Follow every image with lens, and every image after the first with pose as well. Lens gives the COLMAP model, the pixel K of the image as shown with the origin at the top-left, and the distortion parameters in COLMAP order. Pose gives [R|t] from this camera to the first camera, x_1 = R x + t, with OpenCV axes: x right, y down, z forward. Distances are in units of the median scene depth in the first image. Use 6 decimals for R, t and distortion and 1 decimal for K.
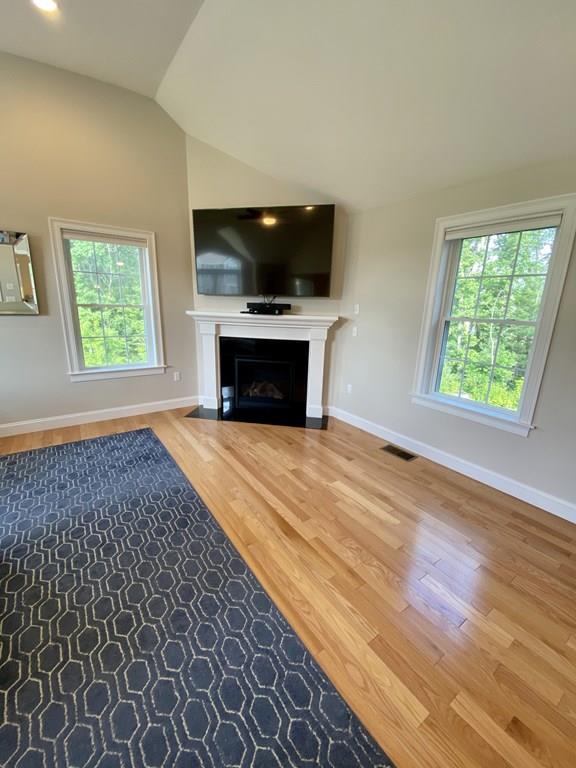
lens RADIAL K [[309.0, 0, 288.0], [0, 309.0, 384.0], [0, 0, 1]] dist [-0.001576, -0.000044]
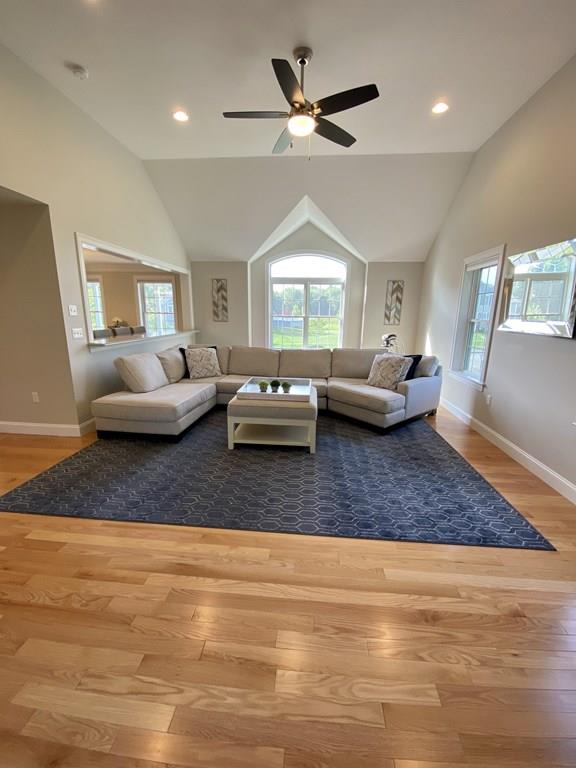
lens RADIAL K [[309.0, 0, 288.0], [0, 309.0, 384.0], [0, 0, 1]] dist [-0.001576, -0.000044]
pose [[-0.641382, 0.138180, -0.754675, 0.347386], [-0.232049, 0.902639, 0.362485, -0.332397], [0.731288, 0.407613, -0.546872, 1.333127]]
